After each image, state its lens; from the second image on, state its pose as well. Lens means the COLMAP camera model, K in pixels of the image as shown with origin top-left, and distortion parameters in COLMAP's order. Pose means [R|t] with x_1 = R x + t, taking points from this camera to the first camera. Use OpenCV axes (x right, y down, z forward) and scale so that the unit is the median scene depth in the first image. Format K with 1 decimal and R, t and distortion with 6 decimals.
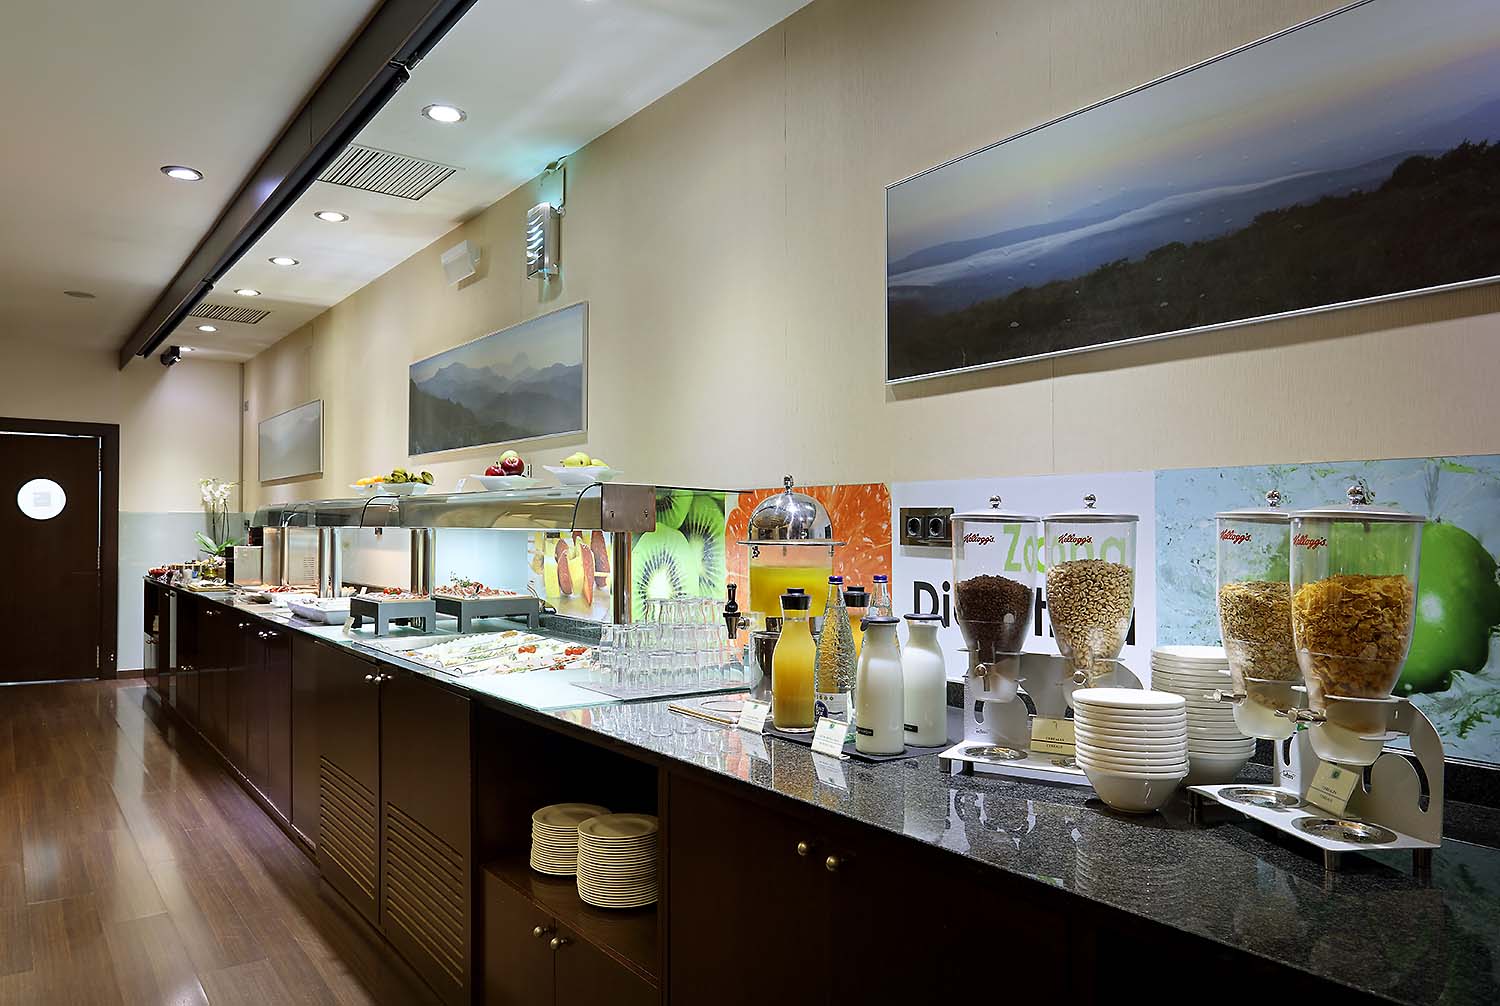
lens RADIAL K [[1035.3, 0, 750.0], [0, 1035.3, 503.0], [0, 0, 1]] dist [0.006884, 0.000933]
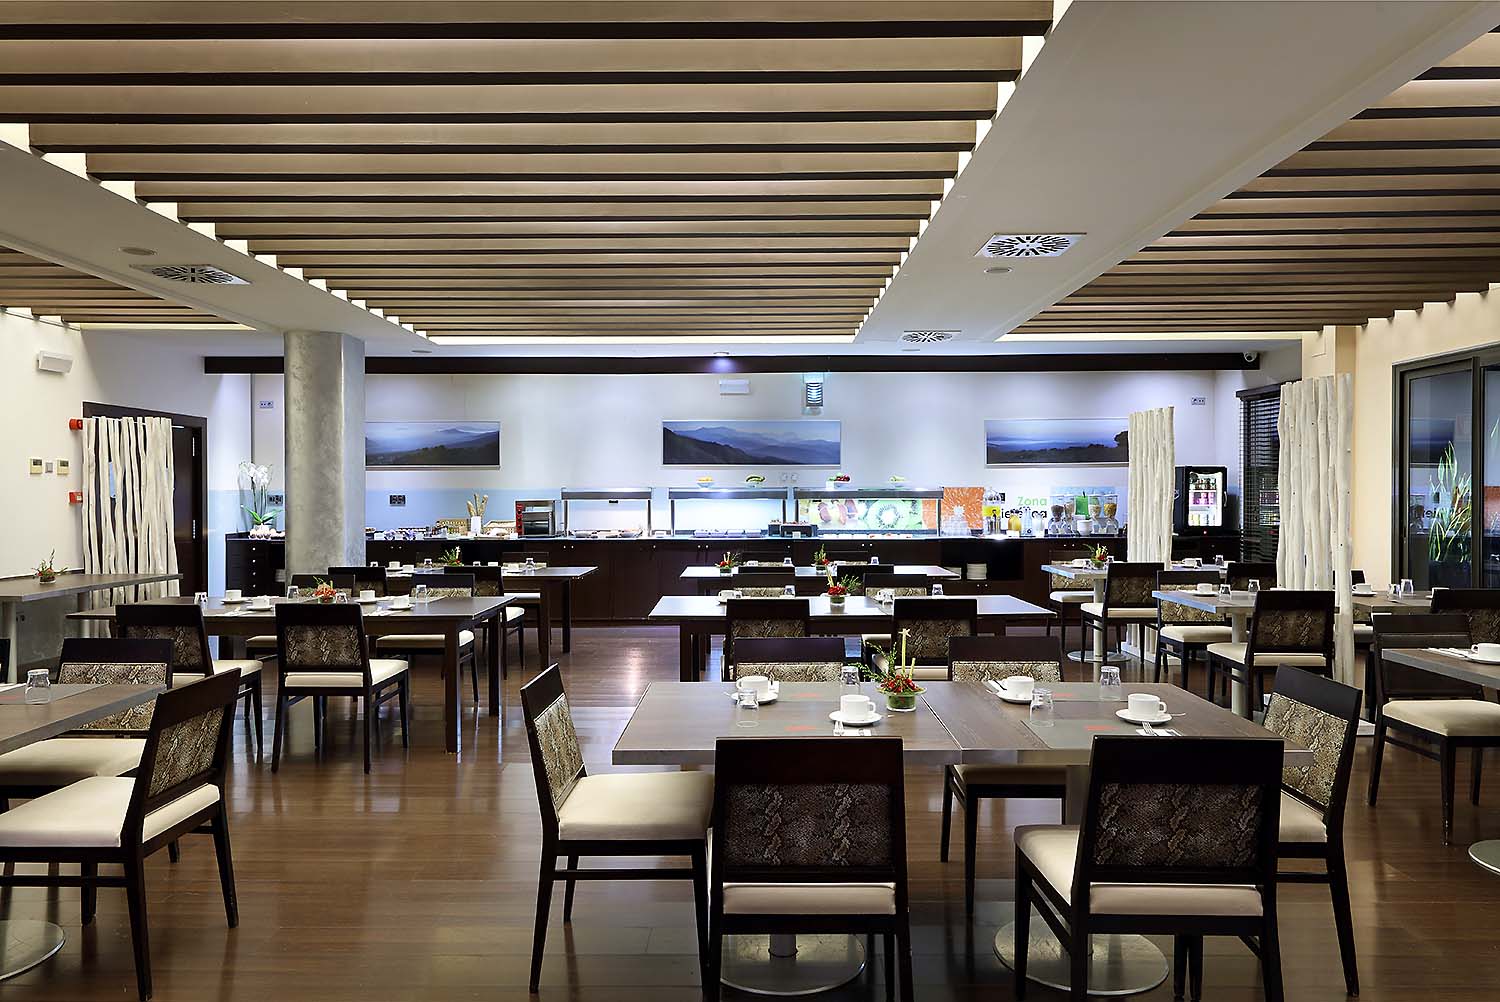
lens RADIAL K [[1035.3, 0, 750.0], [0, 1035.3, 501.0], [0, 0, 1]] dist [0.006884, 0.000933]
pose [[0.584087, -0.018046, 0.811490, -4.281956], [-0.015173, 0.999335, 0.033144, -0.098686], [-0.811549, -0.031672, 0.583425, -0.810736]]
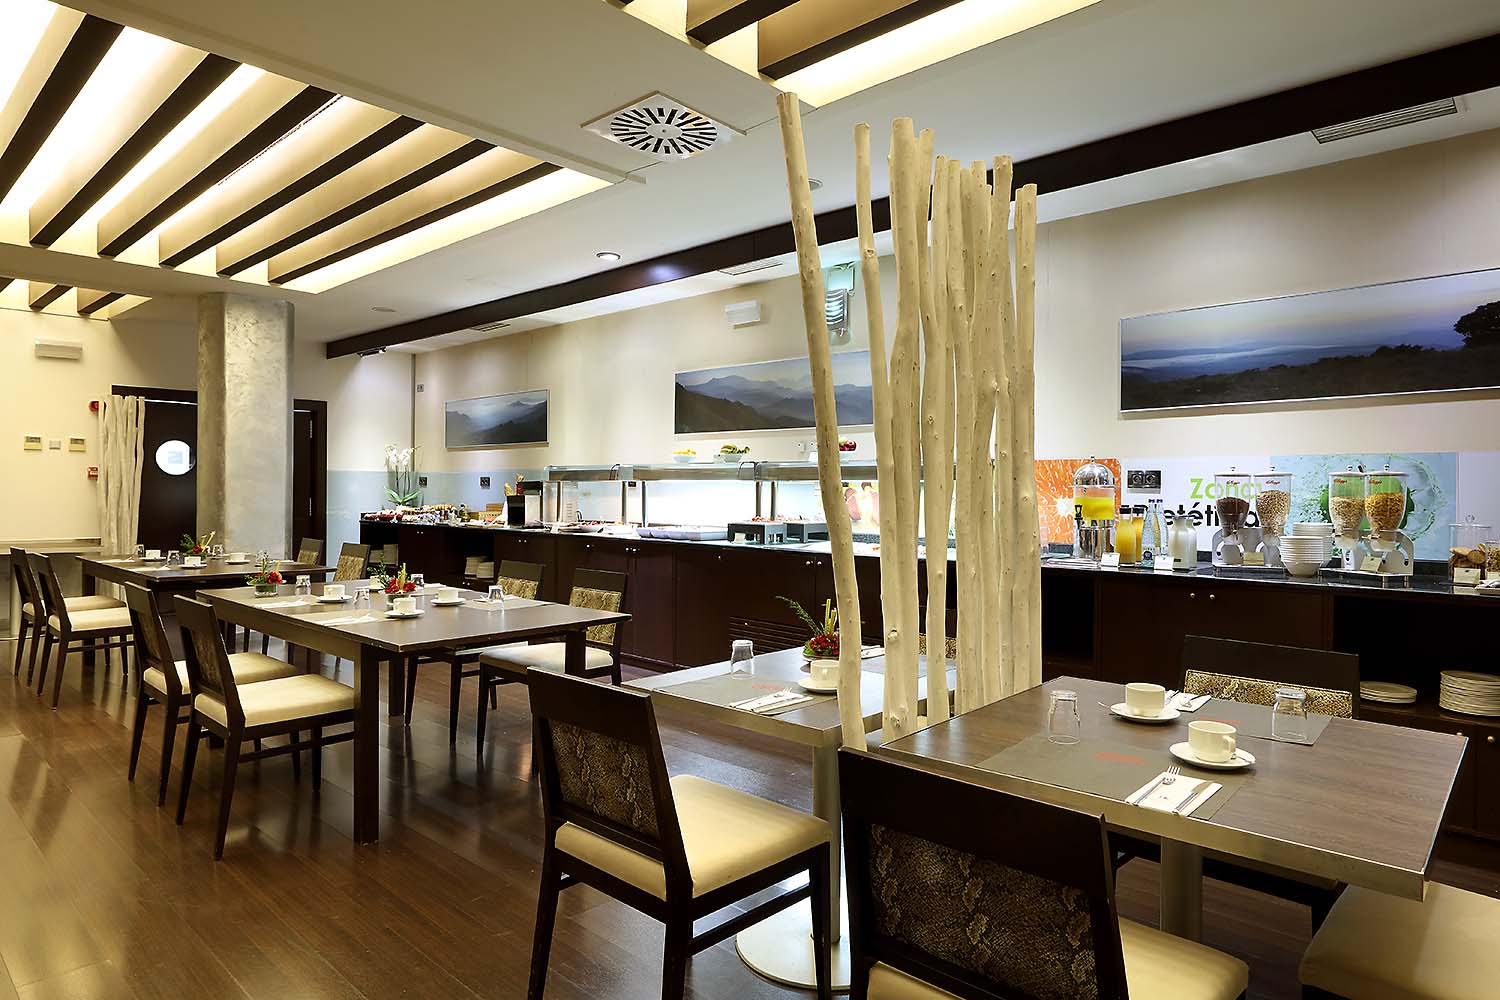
lens RADIAL K [[889.6, 0, 809.1], [0, 889.6, 497.0], [0, 0, 1]] dist [0.002272, 0.001379]
pose [[0.979285, -0.002016, 0.202479, -0.896695], [-0.005301, 0.999353, 0.035586, -0.002641], [-0.202420, -0.035922, 0.978640, -0.688684]]
